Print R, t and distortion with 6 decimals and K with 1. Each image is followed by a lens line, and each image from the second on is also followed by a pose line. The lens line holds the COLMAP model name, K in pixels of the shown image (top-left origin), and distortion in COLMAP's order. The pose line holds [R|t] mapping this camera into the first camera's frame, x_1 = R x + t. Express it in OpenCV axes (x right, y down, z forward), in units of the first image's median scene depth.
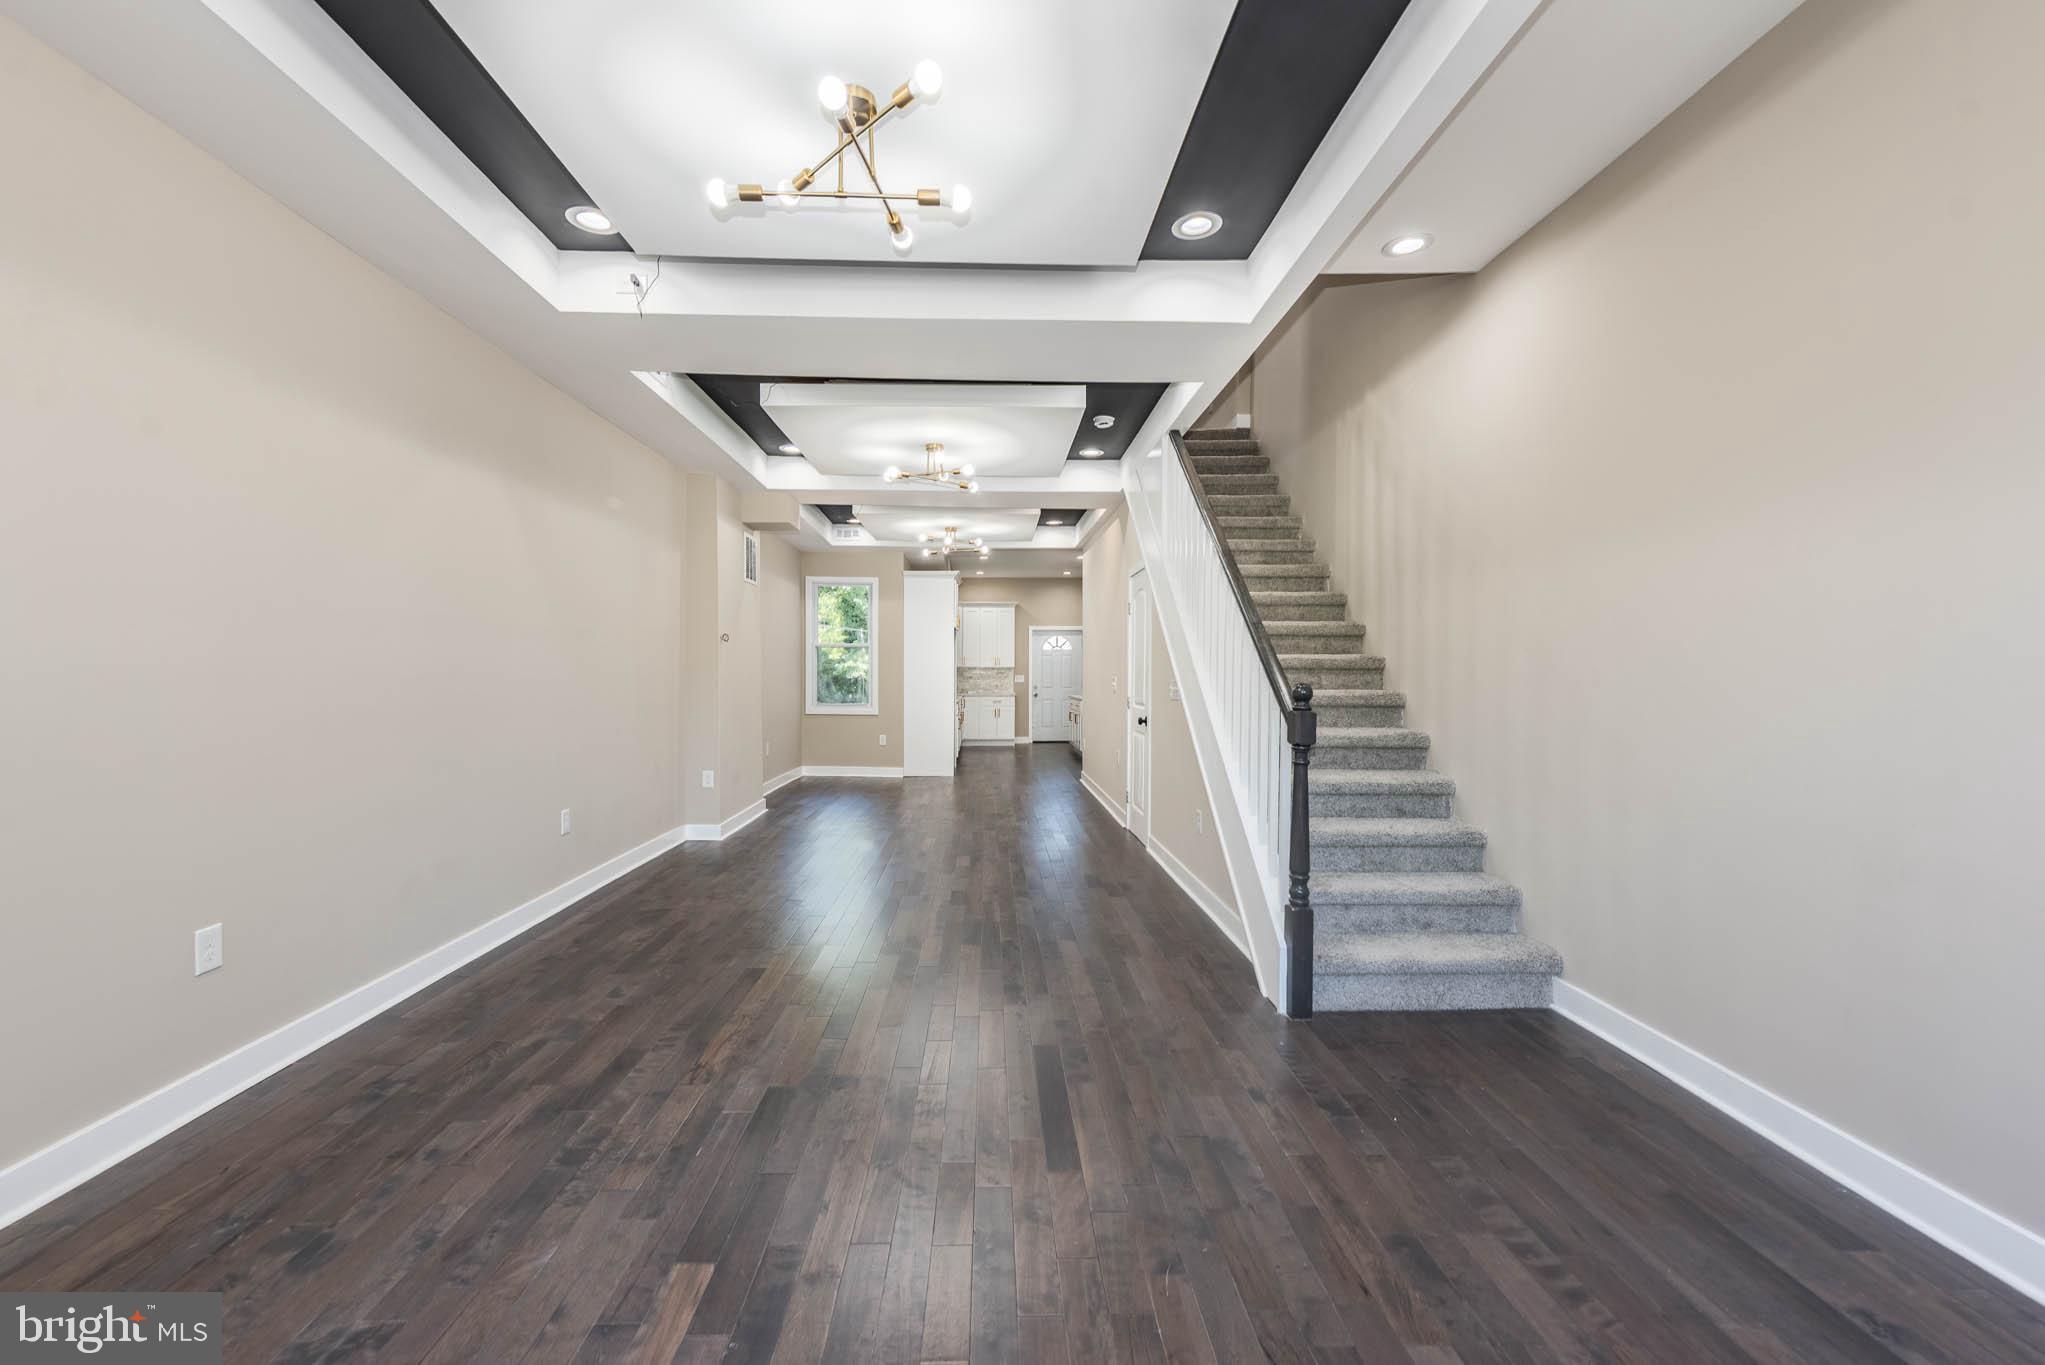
lens RADIAL K [[812.2, 0, 1018.5], [0, 812.2, 685.4], [0, 0, 1]] dist [0.013061, -0.000869]
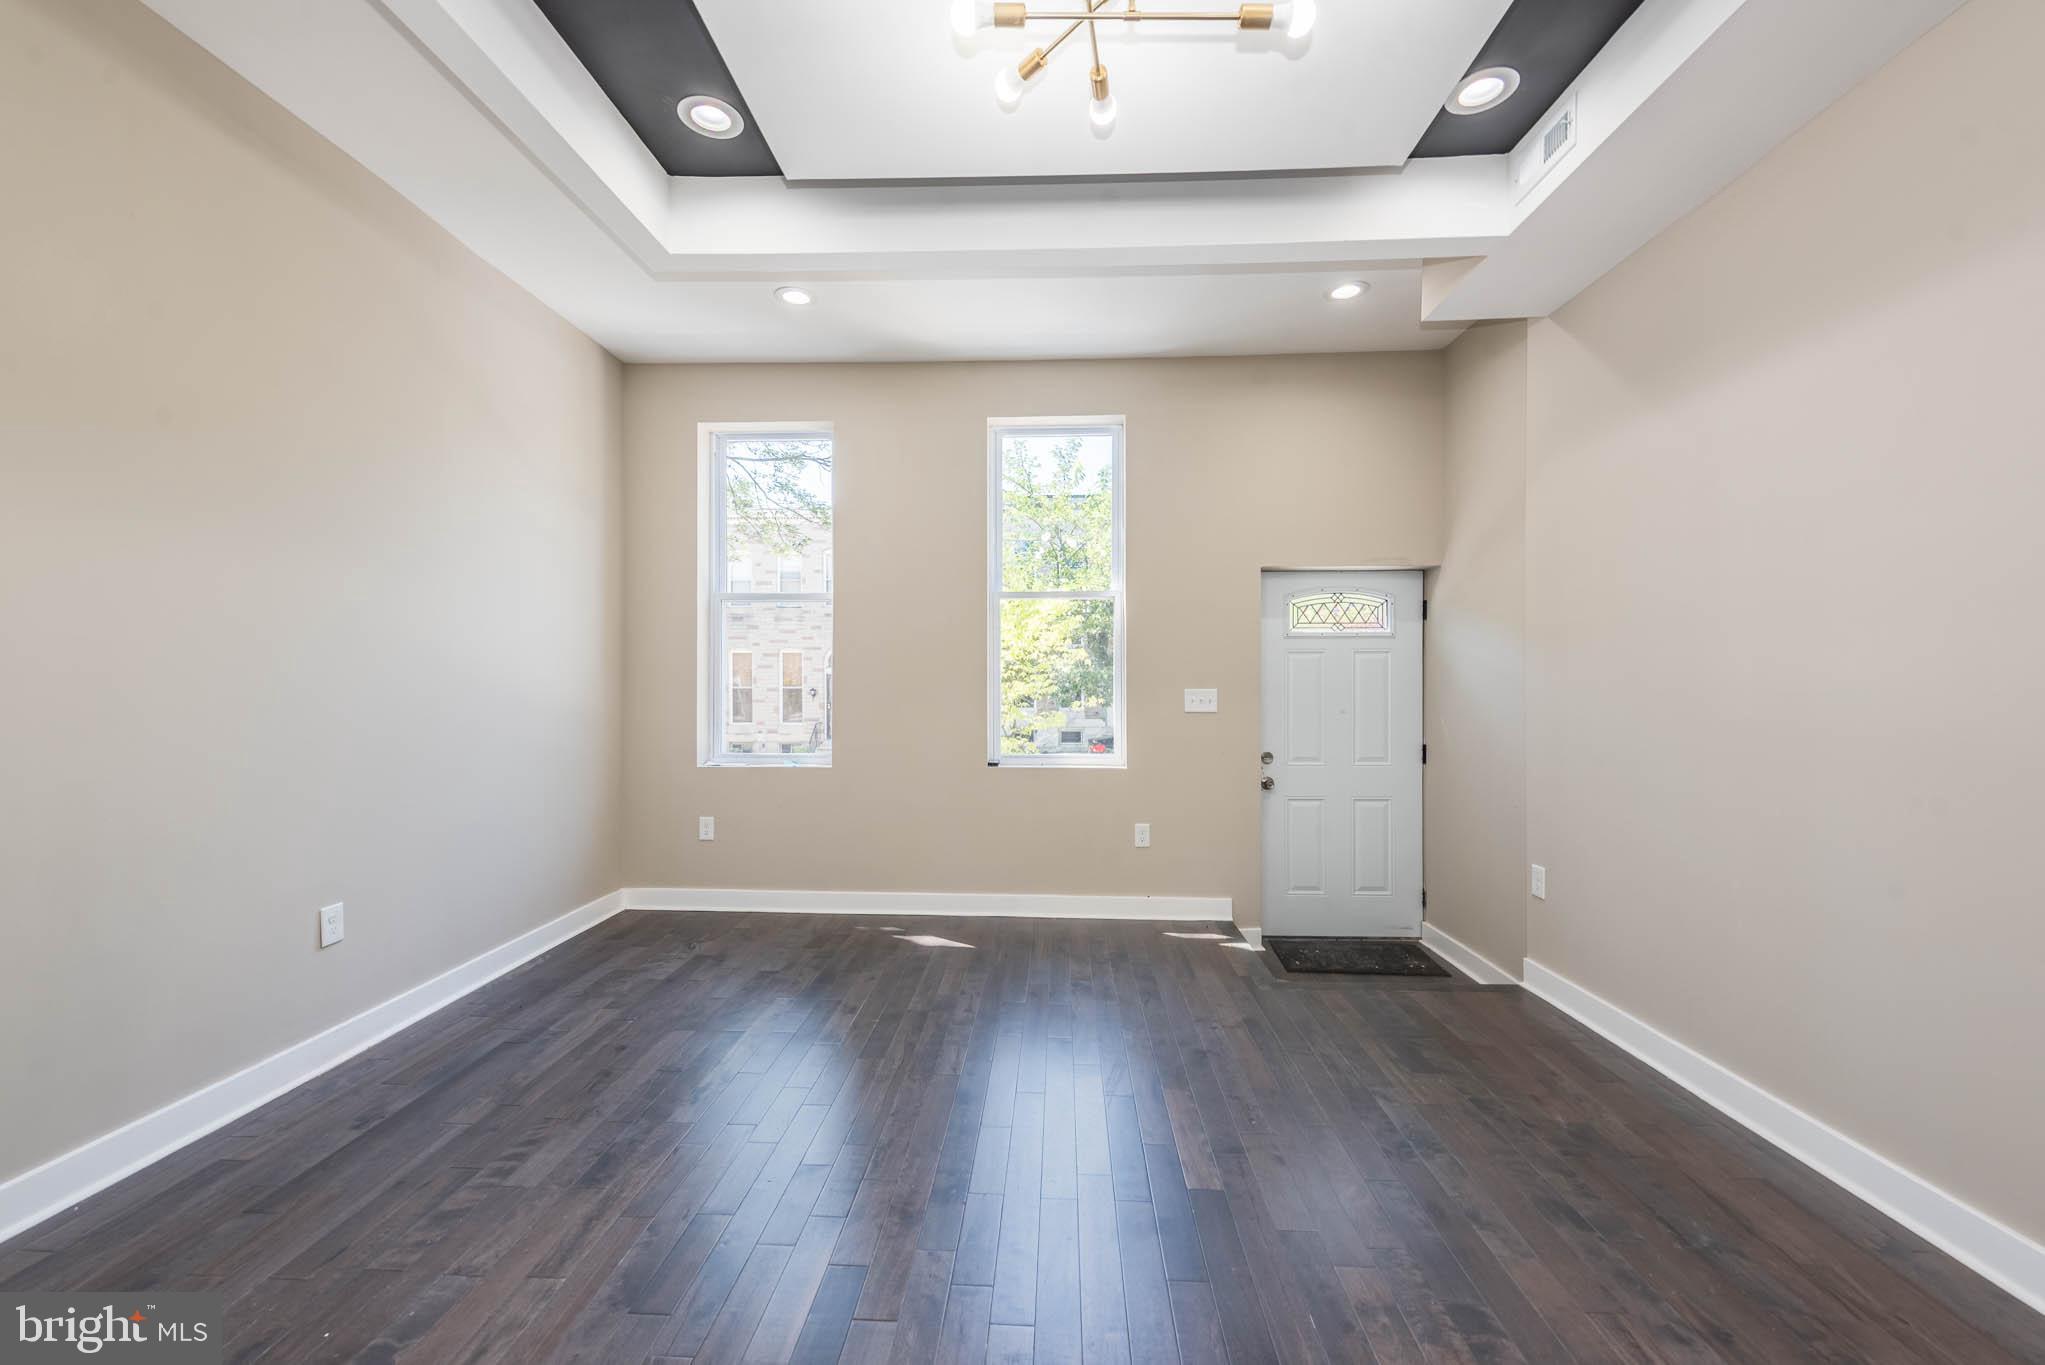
lens RADIAL K [[812.2, 0, 1024.0], [0, 812.2, 684.8], [0, 0, 1]] dist [0.013061, -0.000869]
pose [[-0.996401, -0.002961, 0.084708, -0.214931], [-0.001427, 0.999834, 0.018155, -0.029836], [-0.084748, 0.017969, -0.996240, 1.996461]]
